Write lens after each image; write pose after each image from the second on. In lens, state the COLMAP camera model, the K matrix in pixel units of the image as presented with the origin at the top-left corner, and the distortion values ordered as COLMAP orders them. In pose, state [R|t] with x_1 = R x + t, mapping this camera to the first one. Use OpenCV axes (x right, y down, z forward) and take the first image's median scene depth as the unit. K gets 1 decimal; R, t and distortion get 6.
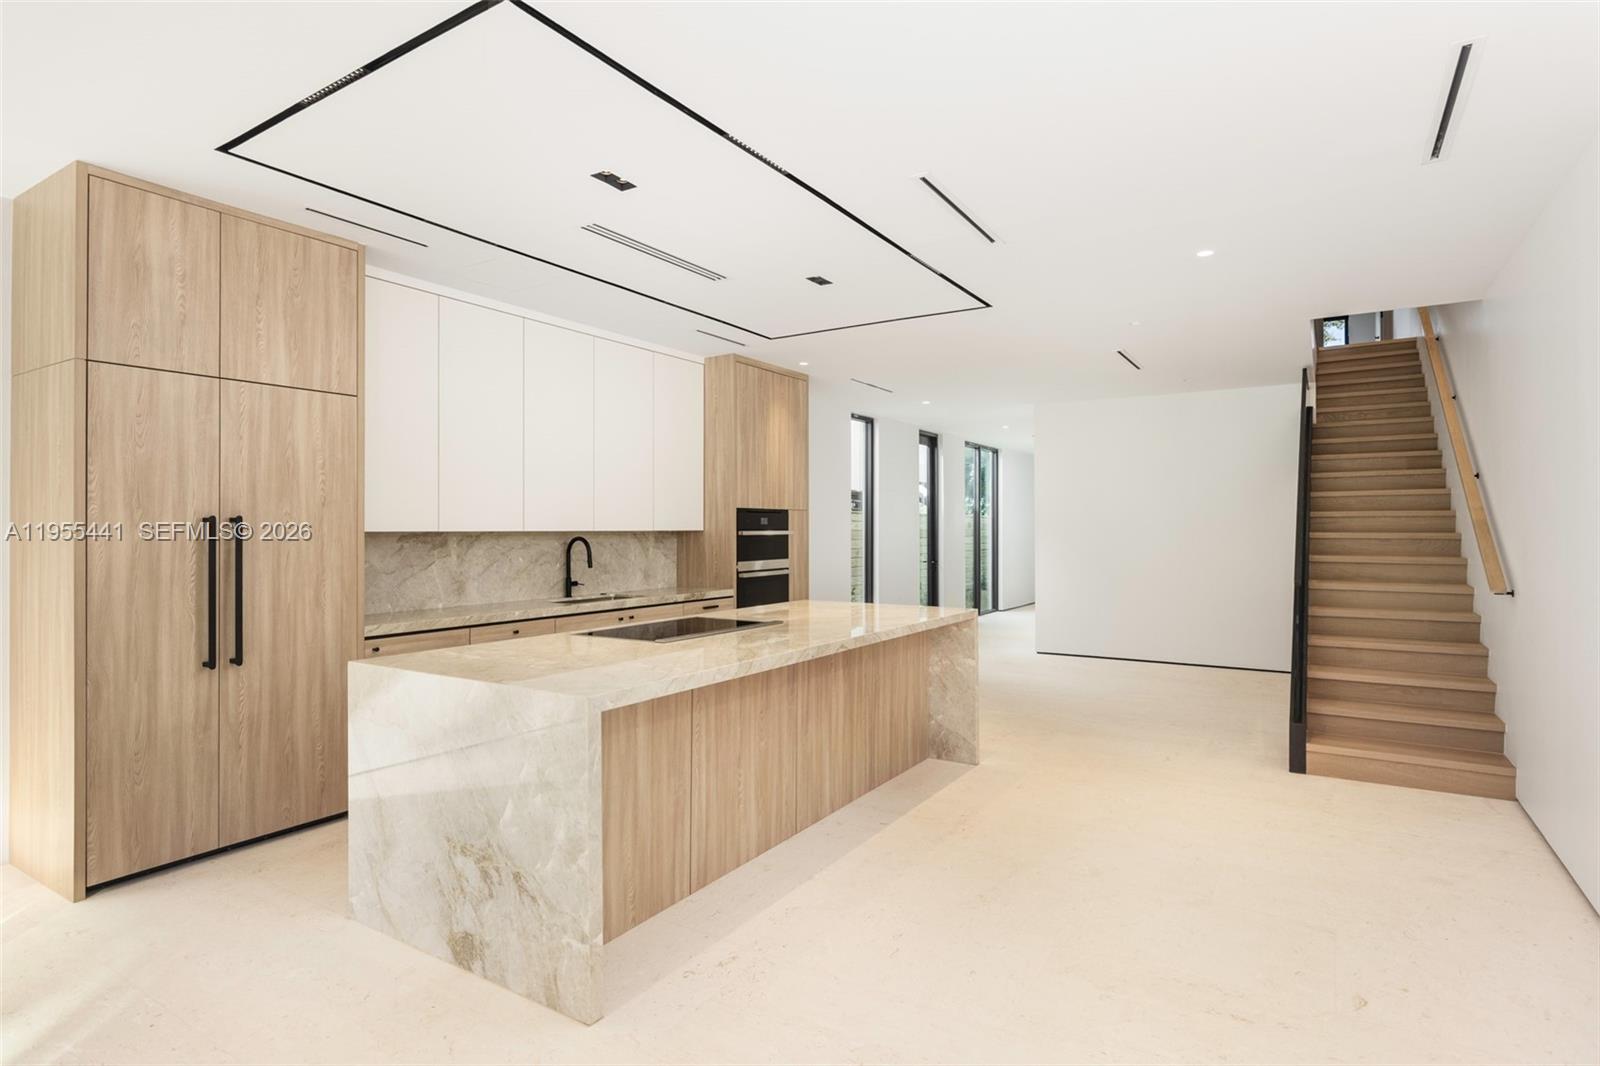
lens RADIAL K [[825.3, 0, 811.2], [0, 825.3, 519.2], [0, 0, 1]] dist [-0.001721, -0.000516]
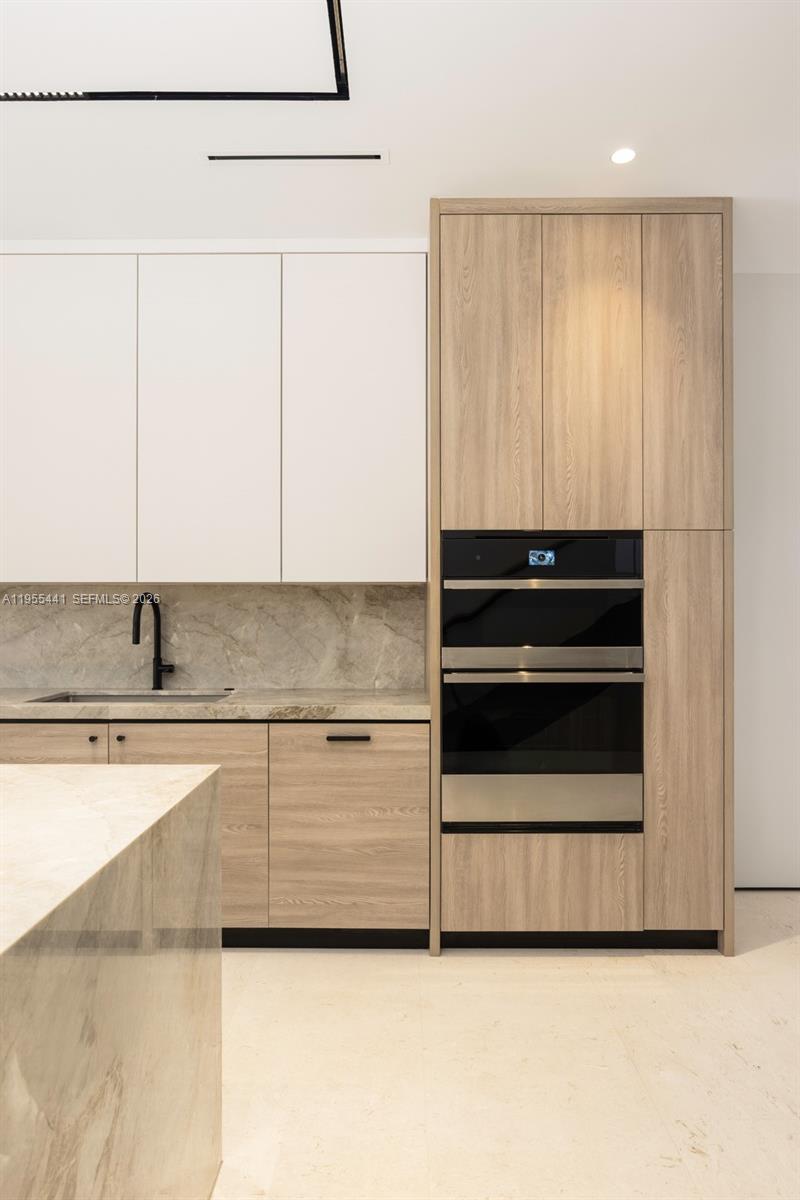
lens RADIAL K [[735.0, 0, 400.0], [0, 735.0, 600.0], [0, 0, 1]] dist [-0.005492, -0.001021]
pose [[0.528732, -0.006415, -0.848764, 0.402691], [0.010607, 0.999943, -0.000951, 0.041708], [0.848722, -0.008500, 0.528770, 1.247589]]
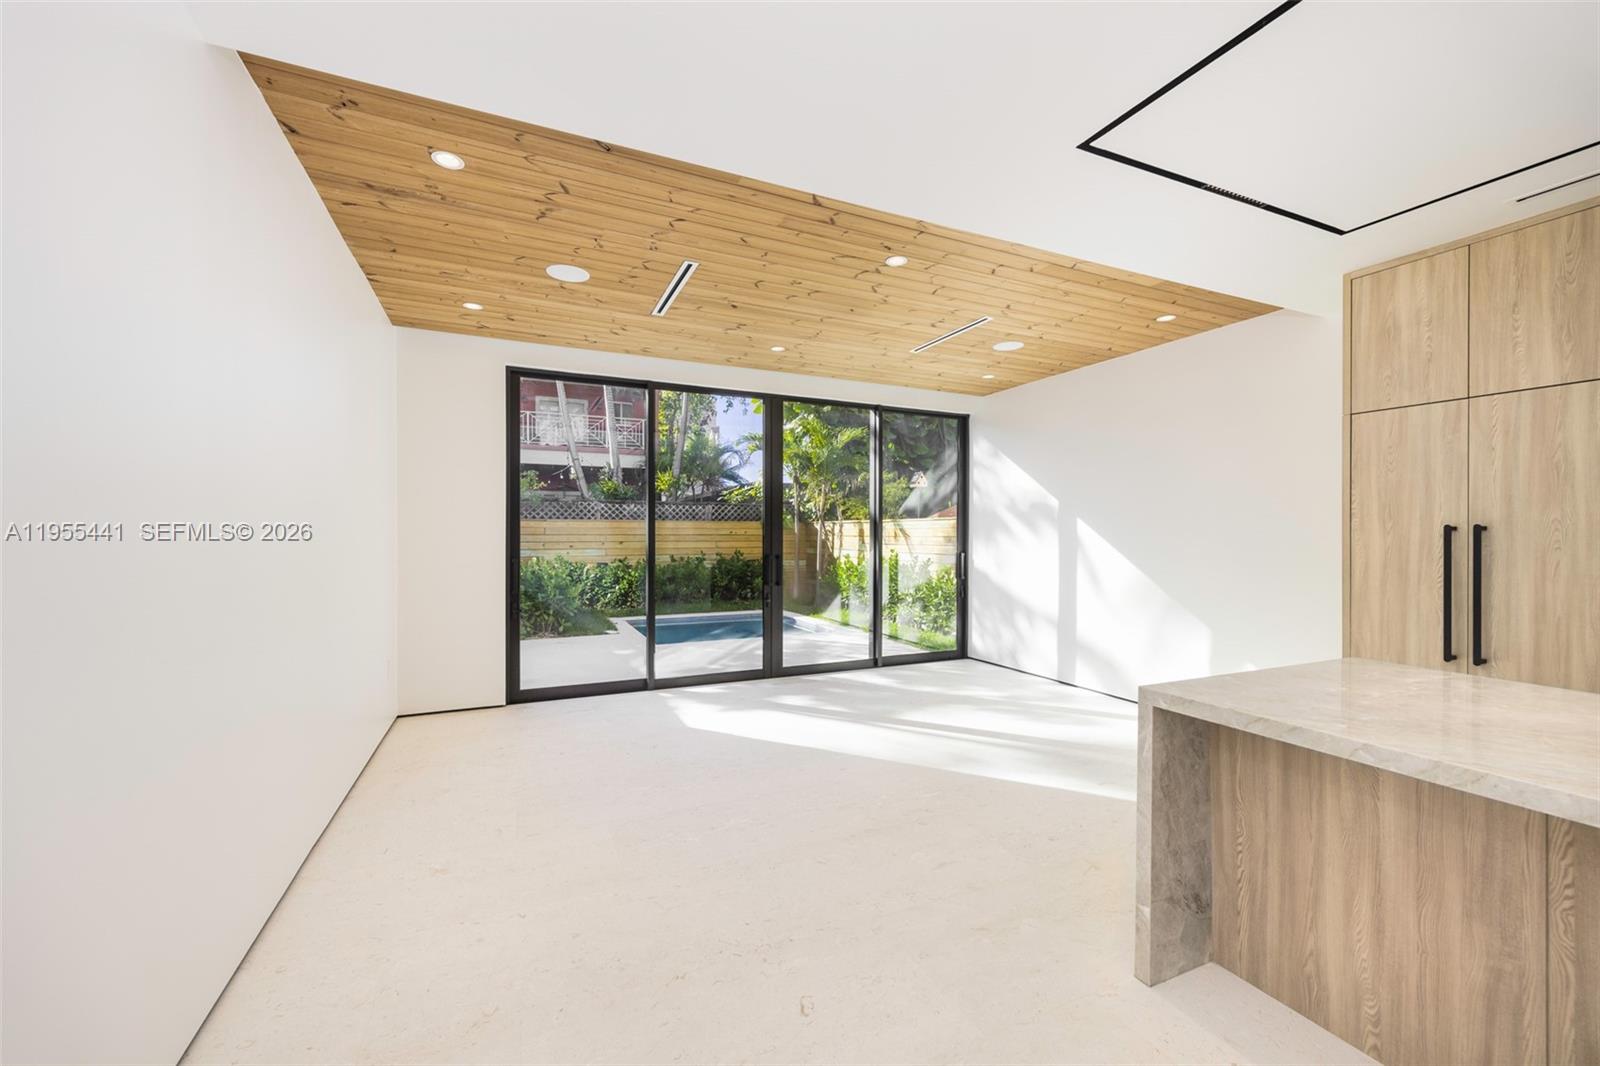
lens RADIAL K [[633.9, 0, 800.0], [0, 633.9, 533.0], [0, 0, 1]] dist [0.000846, -0.000052]
pose [[-0.552879, -0.001216, -0.833261, 0.406910], [0.005576, 0.999971, -0.005159, 0.005543], [0.833243, -0.007498, -0.552856, 0.631797]]
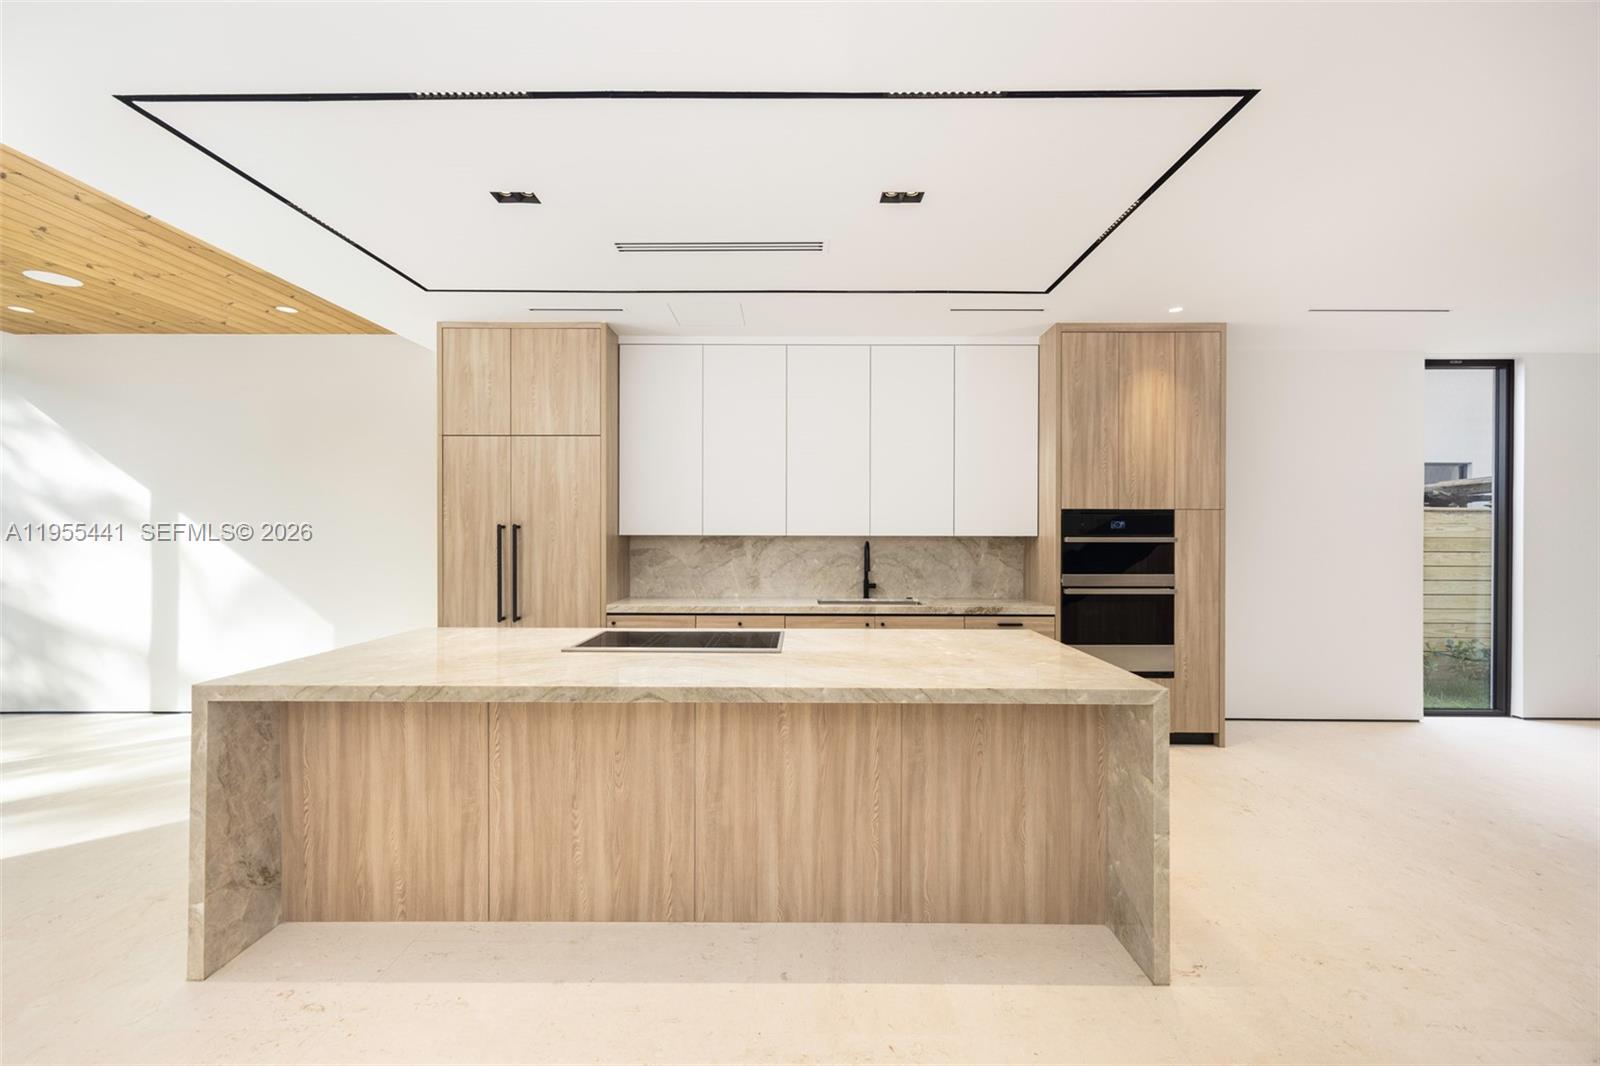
lens RADIAL K [[639.9, 0, 798.9], [0, 639.9, 530.9], [0, 0, 1]] dist [0.002862, 0.000030]
pose [[0.527551, 0.000391, -0.849523, 0.517302], [0.006473, 0.999969, 0.004480, 0.005849], [0.849499, -0.007862, 0.527532, 0.715637]]
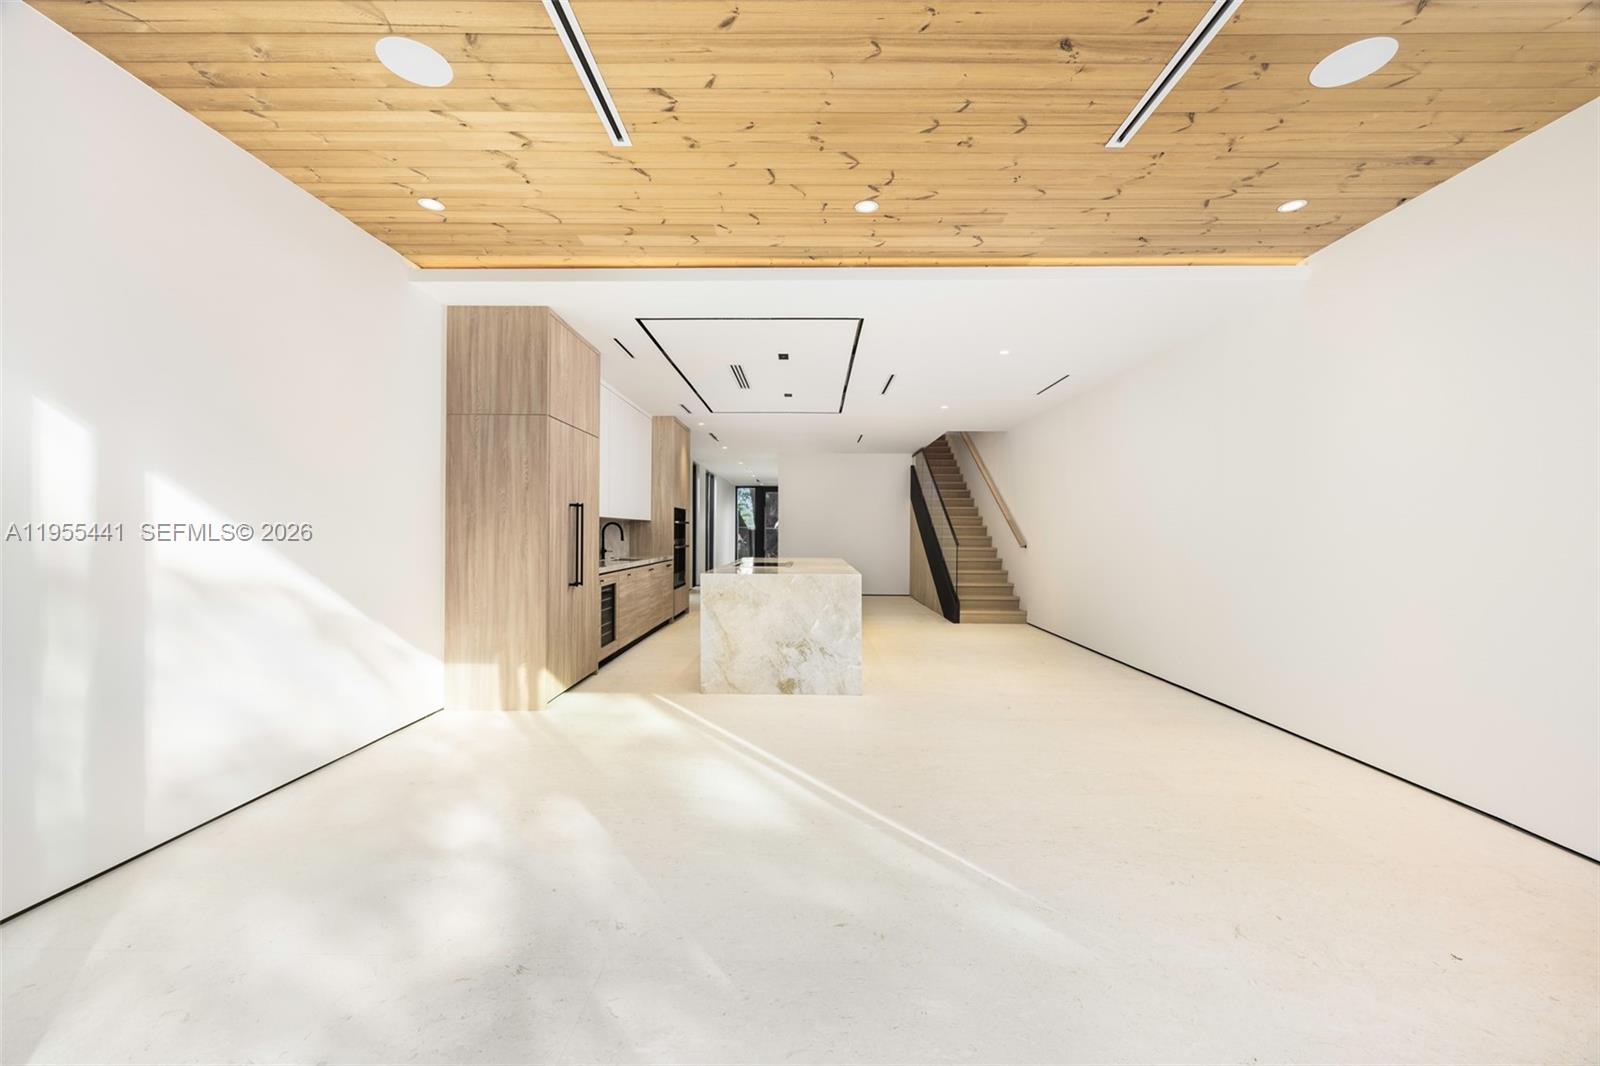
lens RADIAL K [[633.9, 0, 800.0], [0, 633.9, 533.0], [0, 0, 1]] dist [0.000846, -0.000052]
pose [[0.852663, 0.004921, 0.522437, -0.875530], [-0.012977, 0.999847, 0.011761, 0.032933], [-0.522299, -0.016808, 0.852597, -0.380961]]
